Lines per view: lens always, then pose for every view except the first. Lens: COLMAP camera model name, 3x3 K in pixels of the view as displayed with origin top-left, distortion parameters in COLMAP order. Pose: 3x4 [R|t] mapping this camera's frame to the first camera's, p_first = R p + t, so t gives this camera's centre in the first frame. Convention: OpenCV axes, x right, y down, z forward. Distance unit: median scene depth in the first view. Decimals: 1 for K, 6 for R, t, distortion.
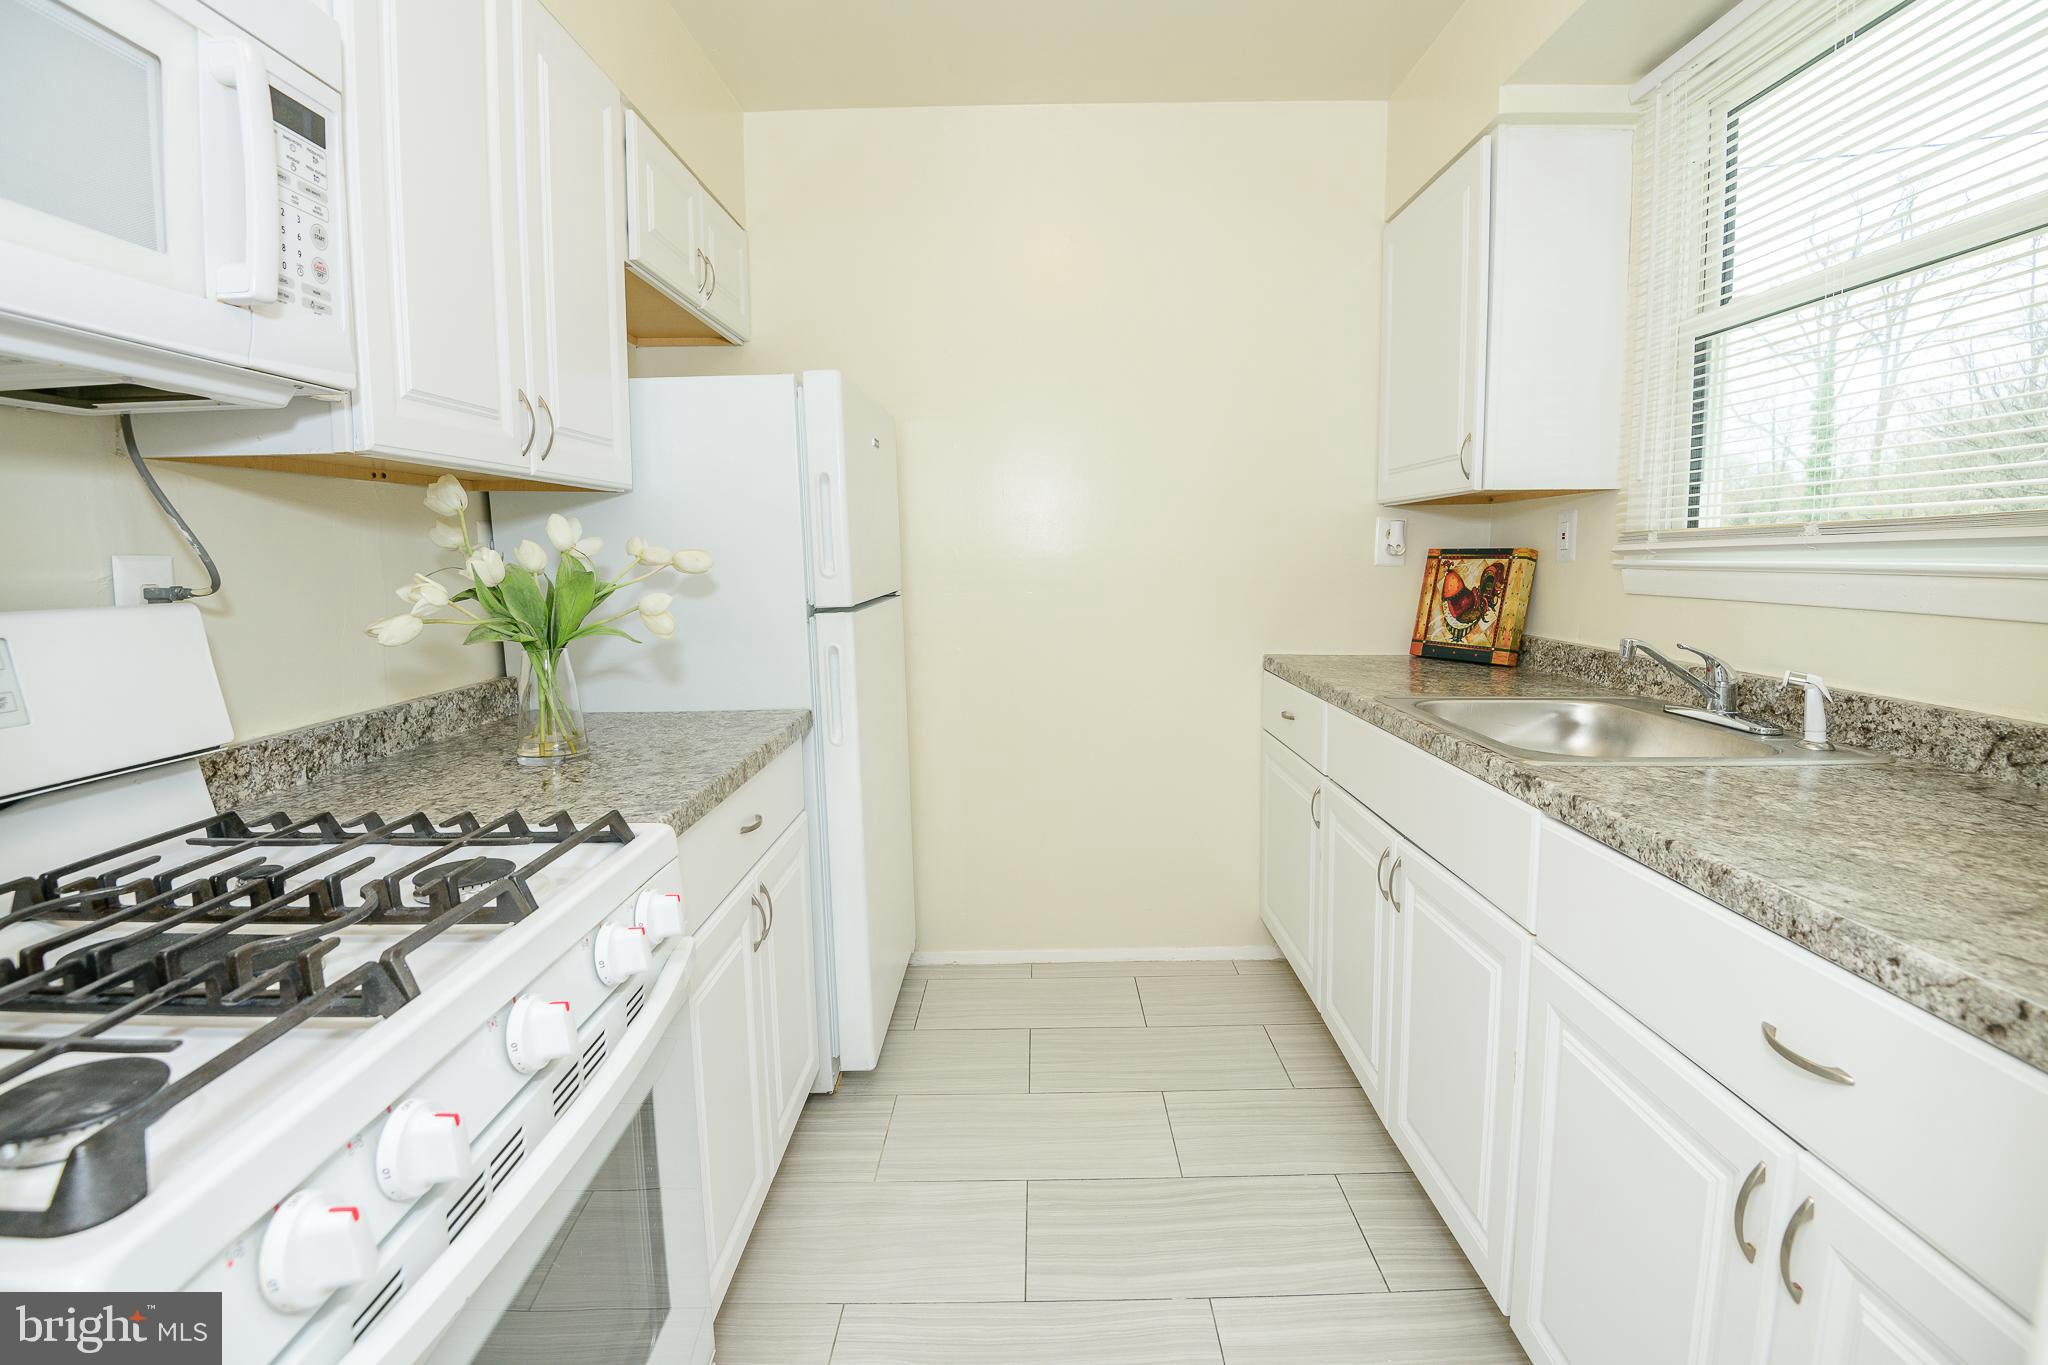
lens RADIAL K [[946.8, 0, 1034.2], [0, 946.8, 679.2], [0, 0, 1]] dist [-0.016313, -0.014236]
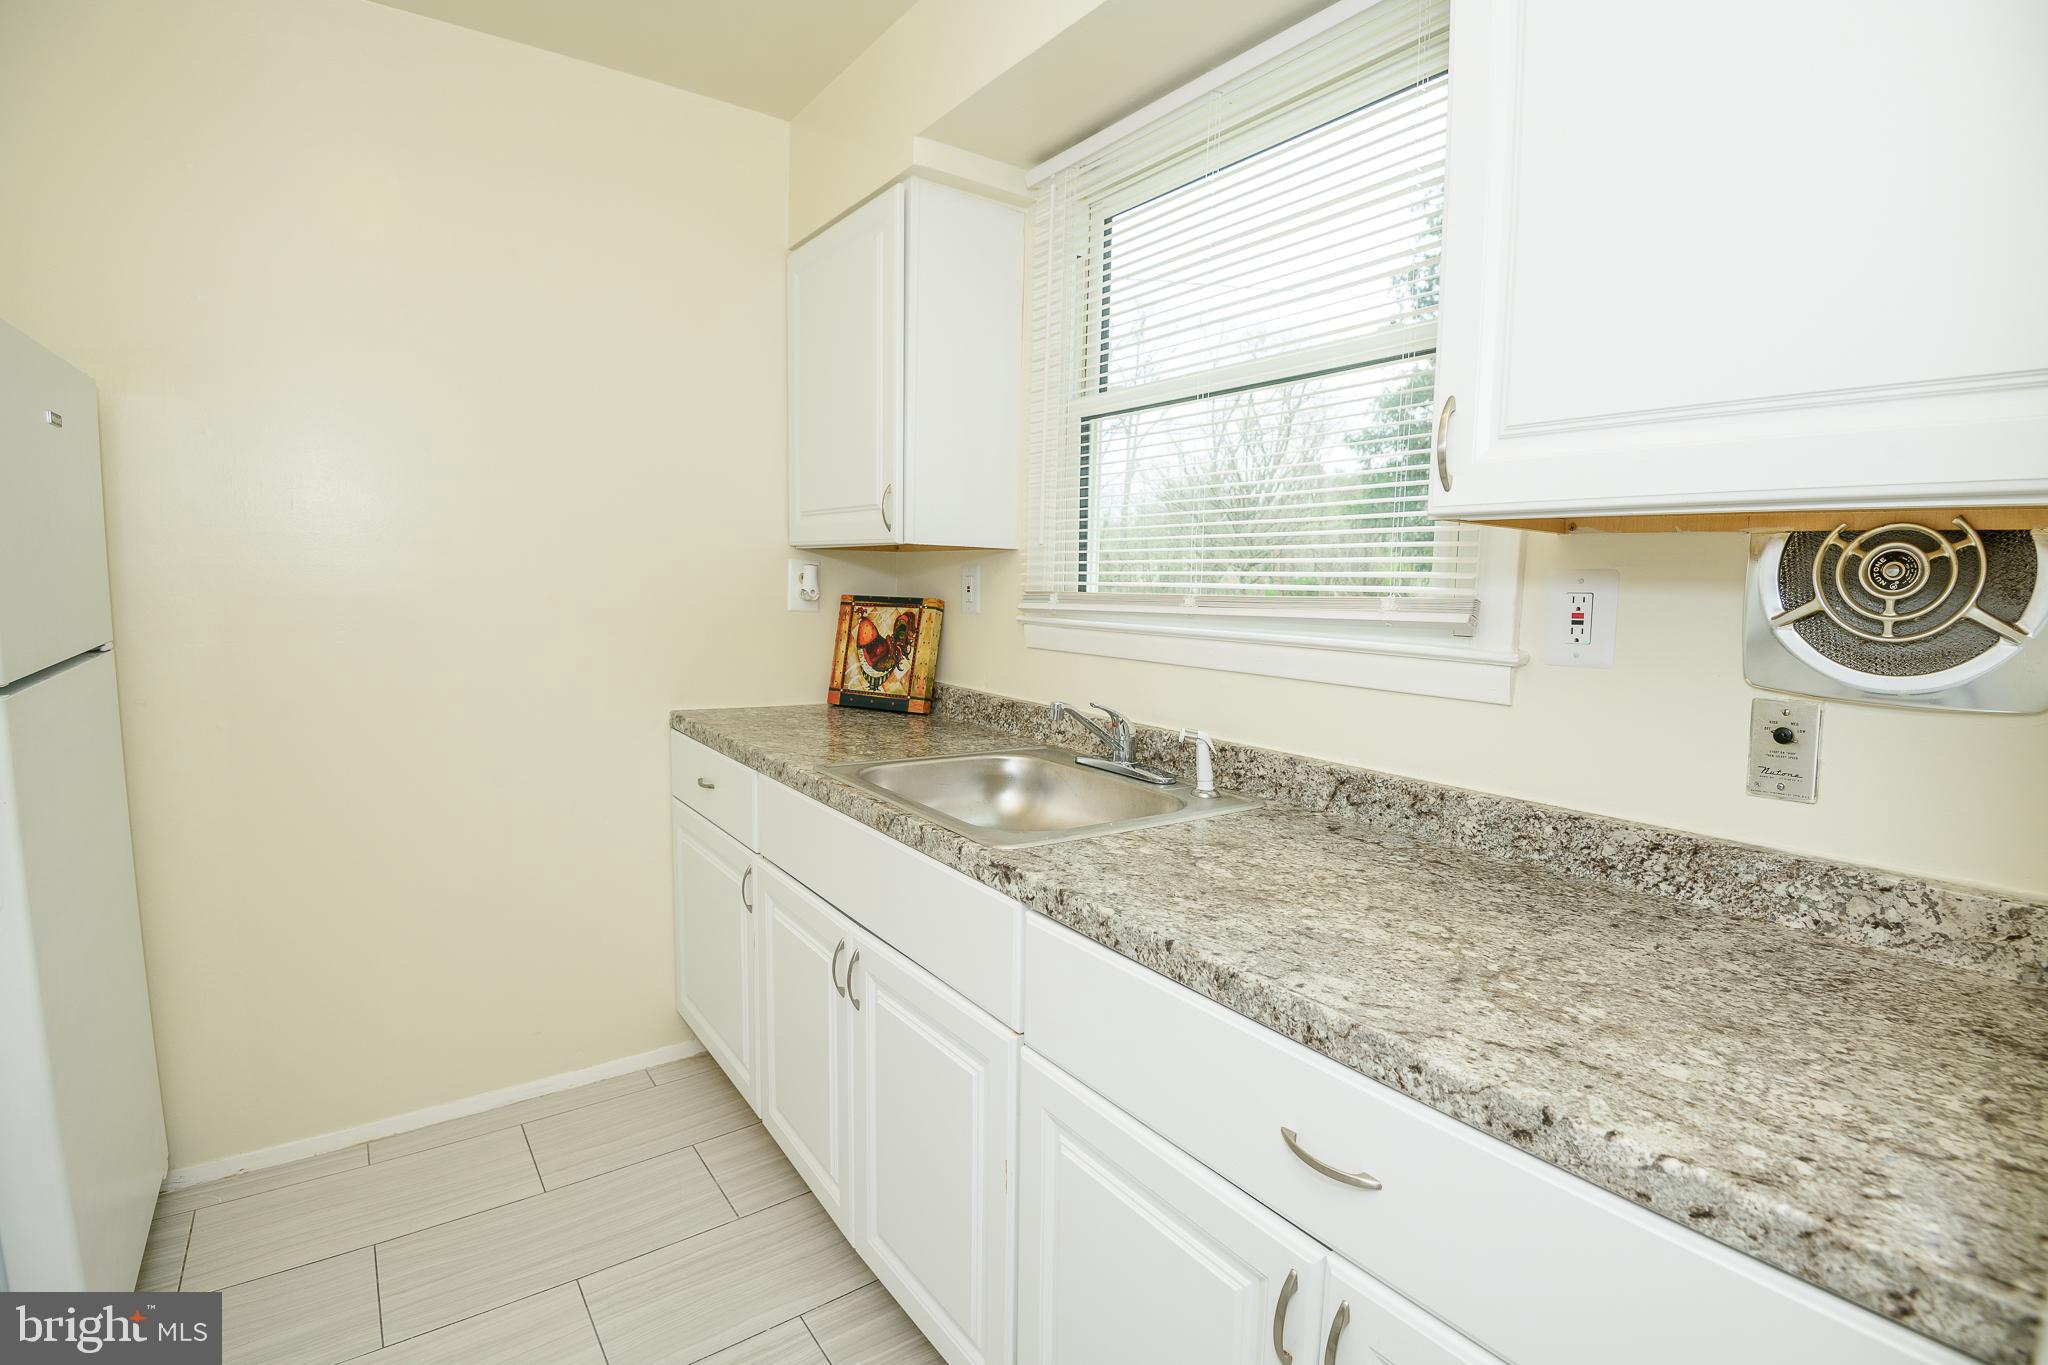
lens RADIAL K [[946.8, 0, 1034.9], [0, 946.8, 676.5], [0, 0, 1]] dist [-0.016313, -0.014236]
pose [[0.802418, -0.027707, 0.596119, -0.008598], [0.041926, 0.999071, -0.009999, -0.057794], [-0.595288, 0.033017, 0.802834, 0.164686]]
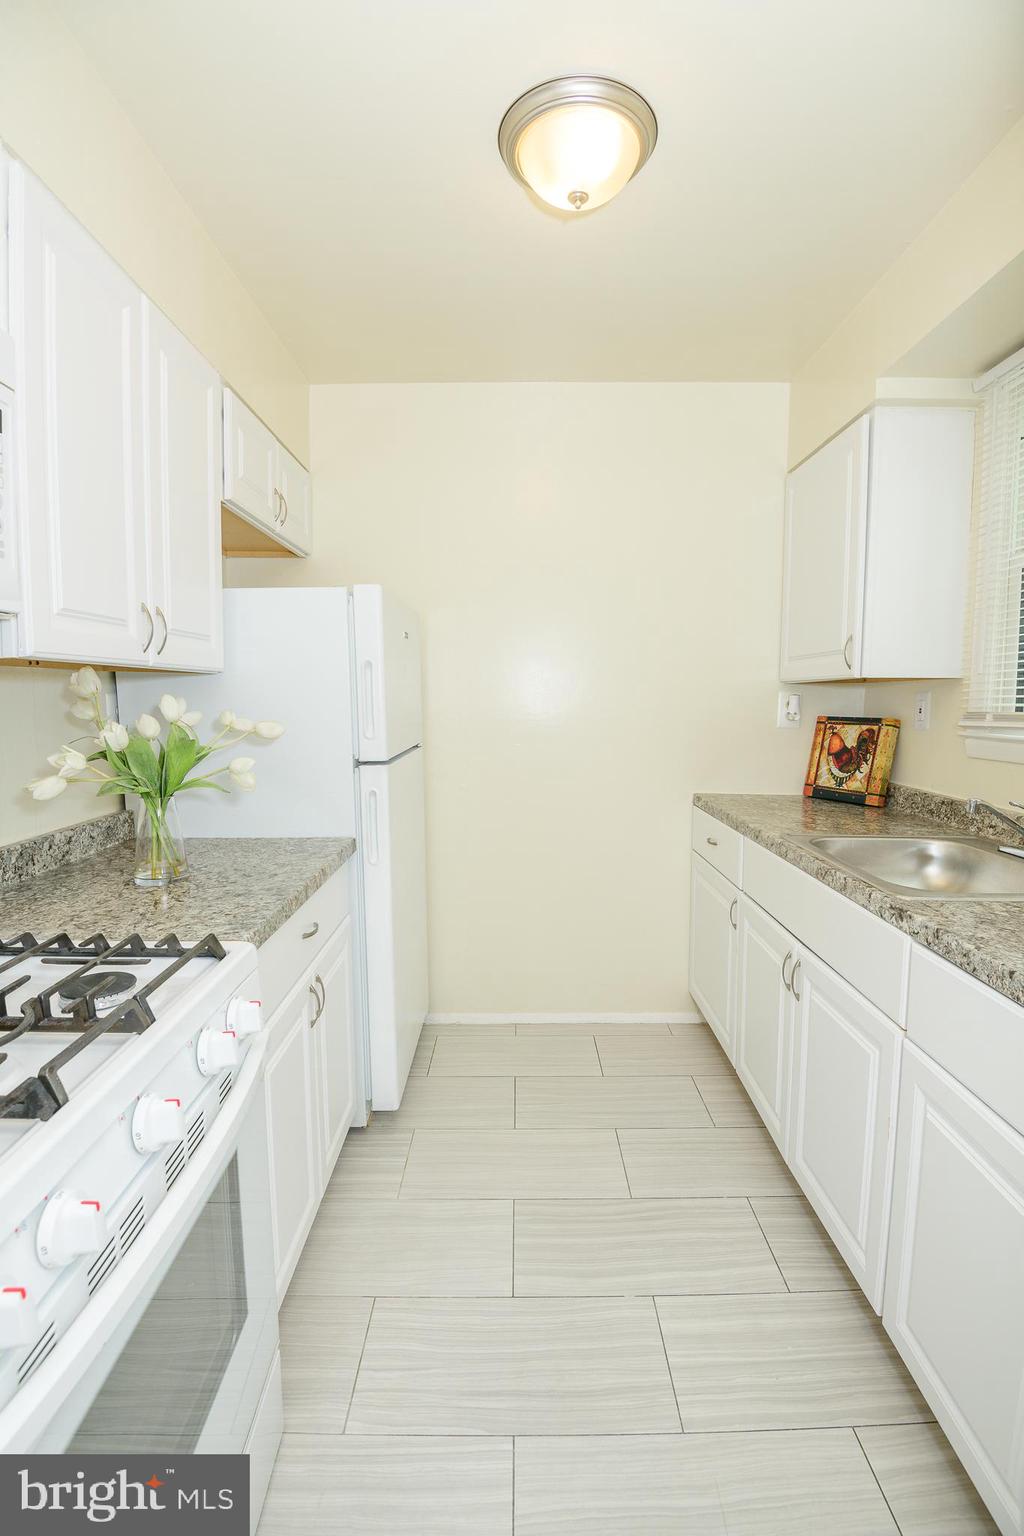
lens RADIAL K [[710.1, 0, 515.5], [0, 710.1, 778.5], [0, 0, 1]] dist [-0.016313, -0.014236]
pose [[0.999908, 0.013442, 0.001909, -0.016219], [-0.013405, 0.999747, -0.018063, -0.042232], [-0.002152, 0.018036, 0.999835, 0.005277]]
